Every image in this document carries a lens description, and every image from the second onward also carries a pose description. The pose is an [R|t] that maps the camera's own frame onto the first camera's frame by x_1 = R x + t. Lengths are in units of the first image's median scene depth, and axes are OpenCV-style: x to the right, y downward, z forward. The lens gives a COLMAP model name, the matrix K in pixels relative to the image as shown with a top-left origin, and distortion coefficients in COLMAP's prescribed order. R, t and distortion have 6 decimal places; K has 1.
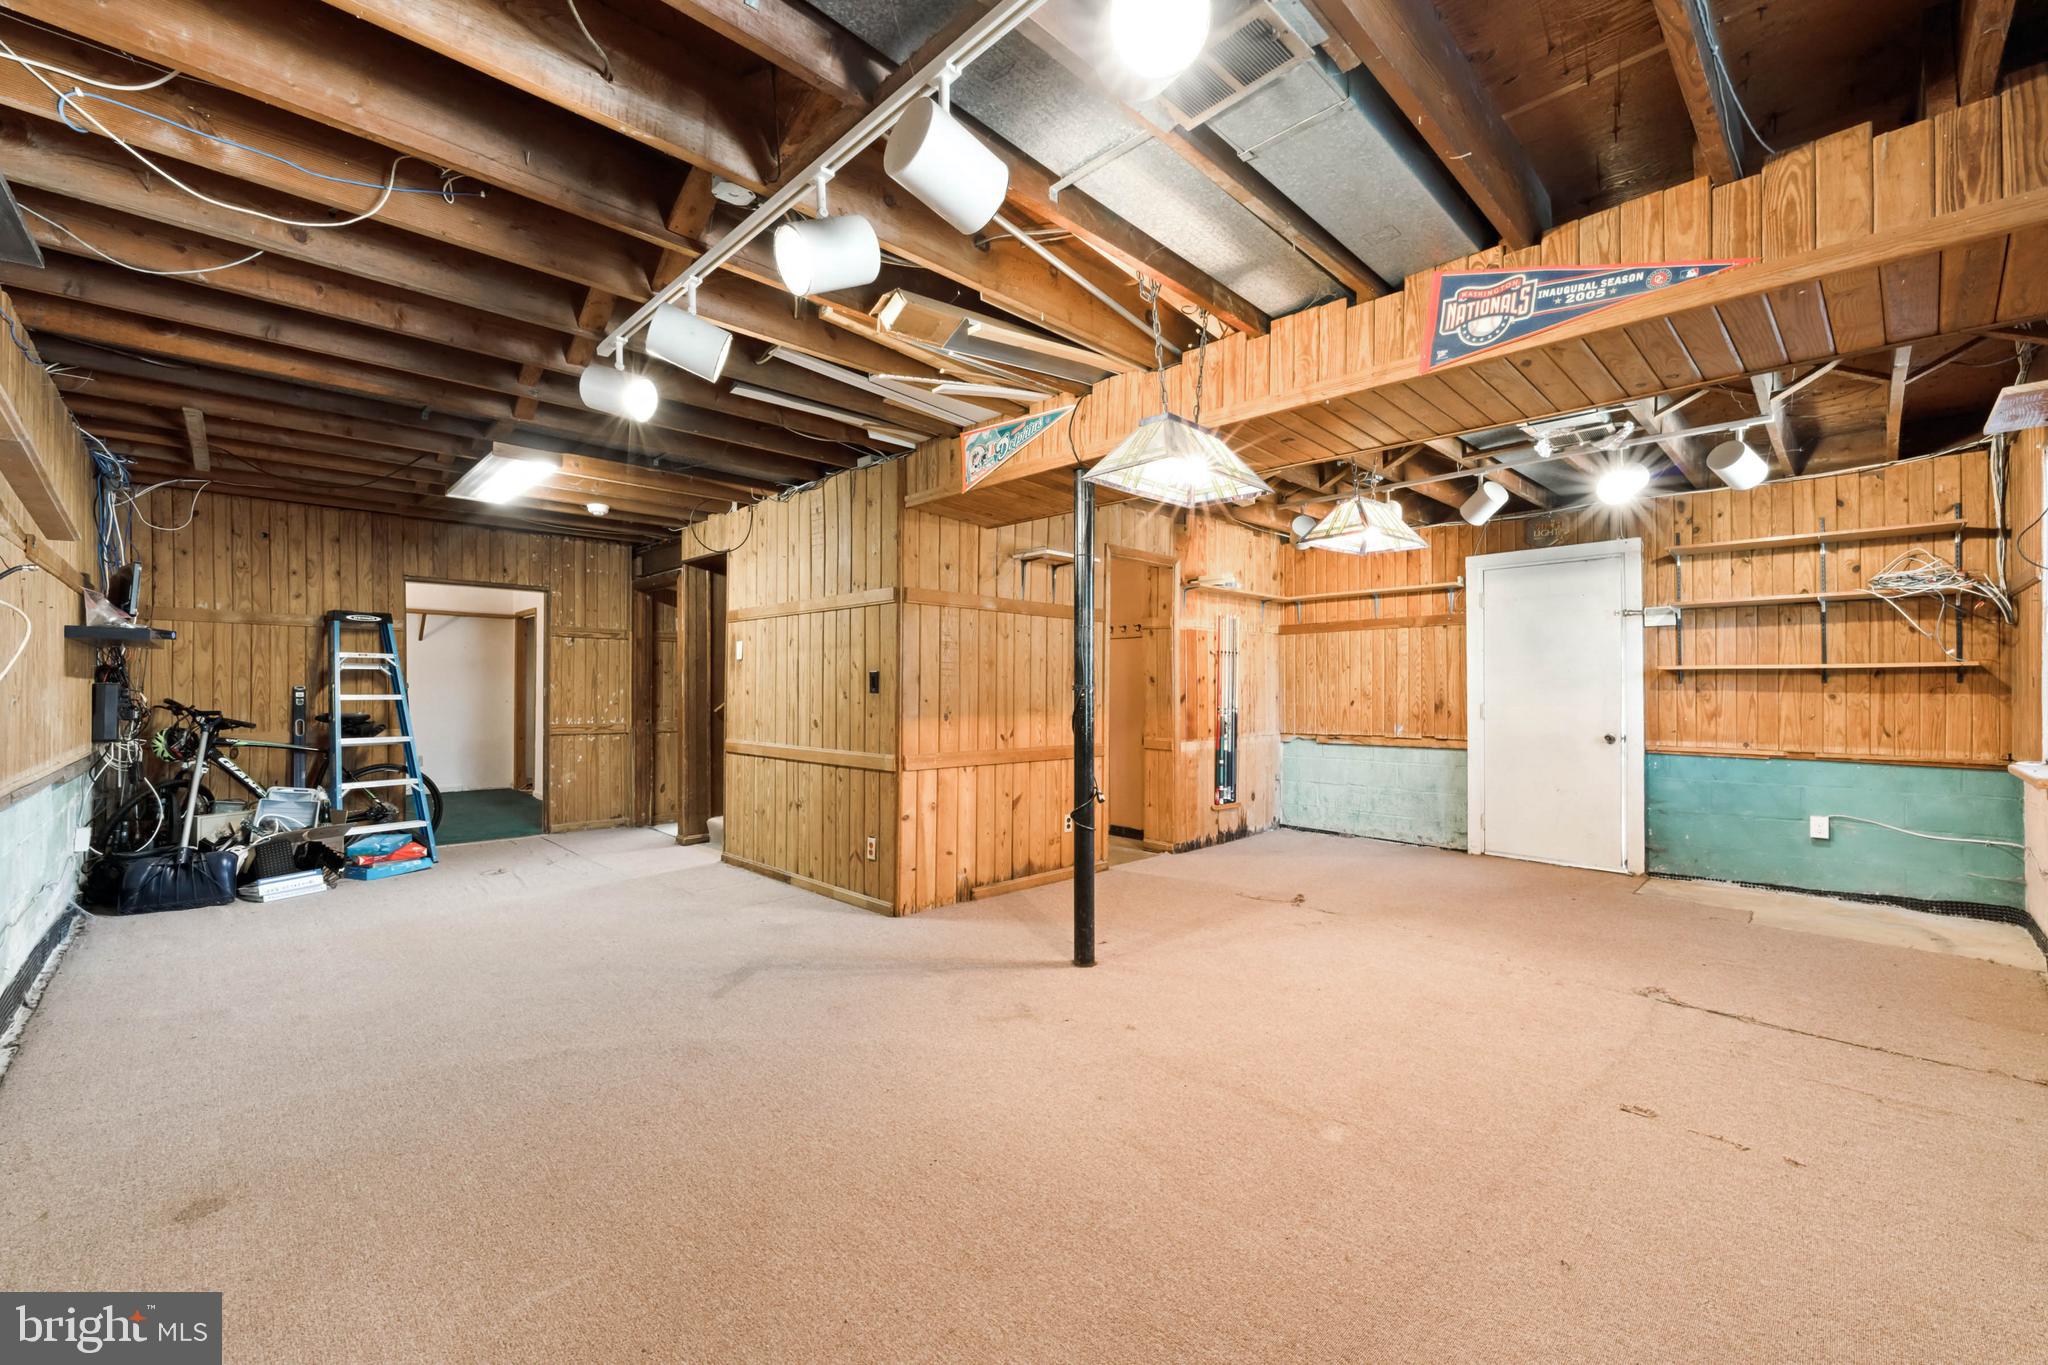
lens RADIAL K [[828.9, 0, 1020.2], [0, 828.9, 695.5], [0, 0, 1]] dist [-0.000359, 0.000076]
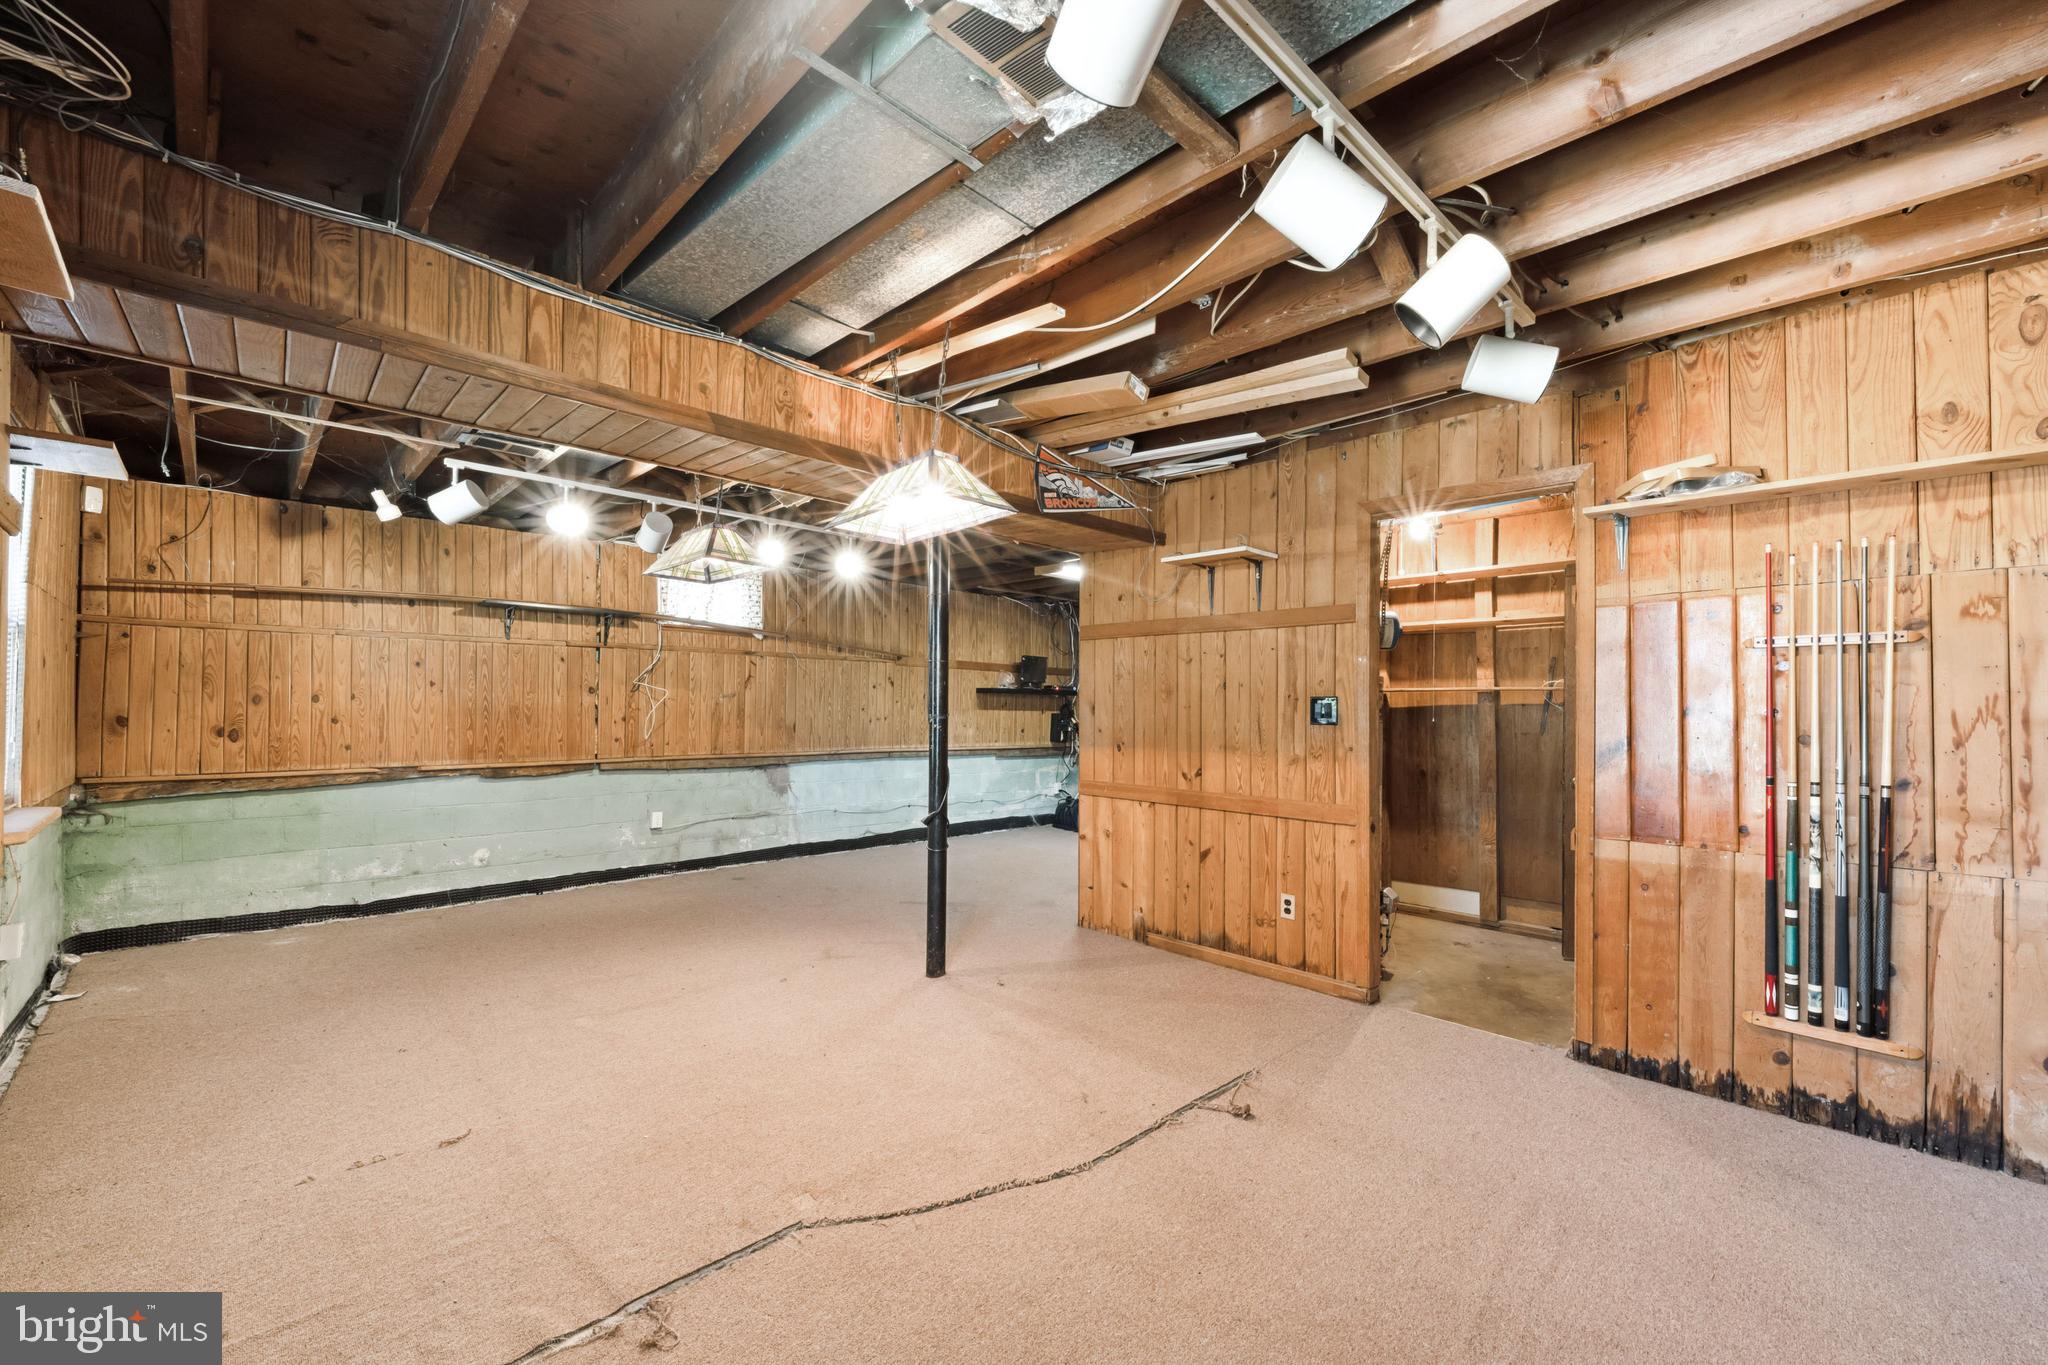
lens RADIAL K [[832.7, 0, 1022.0], [0, 832.7, 711.7], [0, 0, 1]] dist [-0.001829, -0.000576]
pose [[-0.009264, -0.003365, -0.999951, 0.866299], [-0.021192, 0.999770, -0.003169, -0.011120], [0.999733, 0.021161, -0.009333, 0.836338]]
